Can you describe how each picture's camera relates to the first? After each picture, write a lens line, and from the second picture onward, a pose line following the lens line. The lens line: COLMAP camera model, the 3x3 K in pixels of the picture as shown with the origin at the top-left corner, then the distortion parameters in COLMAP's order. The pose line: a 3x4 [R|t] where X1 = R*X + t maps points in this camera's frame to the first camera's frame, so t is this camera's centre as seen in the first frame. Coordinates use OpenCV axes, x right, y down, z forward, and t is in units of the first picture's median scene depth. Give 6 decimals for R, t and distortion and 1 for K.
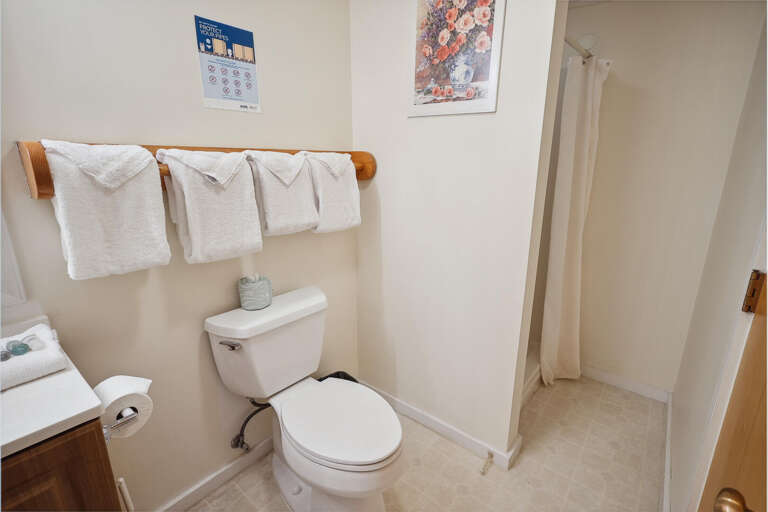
lens RADIAL K [[357.4, 0, 391.0], [0, 357.4, 241.1], [0, 0, 1]] dist [0.005431, 0.001086]
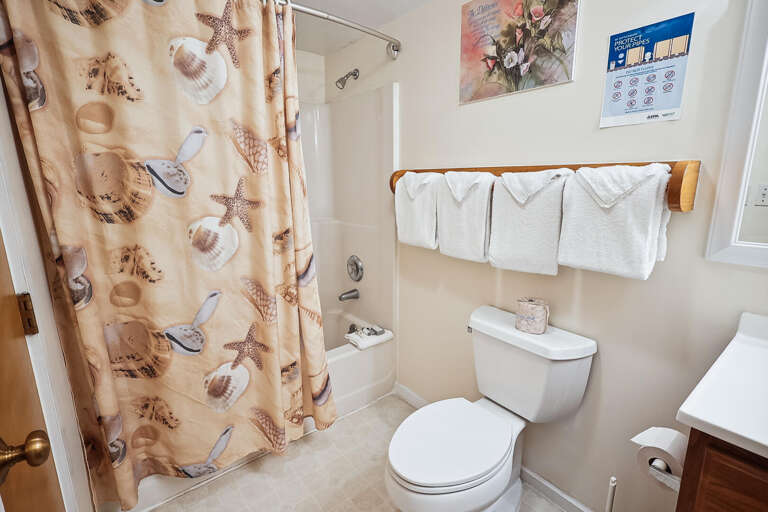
lens RADIAL K [[357.4, 0, 384.8], [0, 357.4, 257.9], [0, 0, 1]] dist [0.005431, 0.001086]
pose [[-0.229971, 0.198595, -0.952719, 0.608941], [-0.230885, 0.939875, 0.251650, -0.144641], [0.945413, 0.277841, -0.170291, 0.686381]]
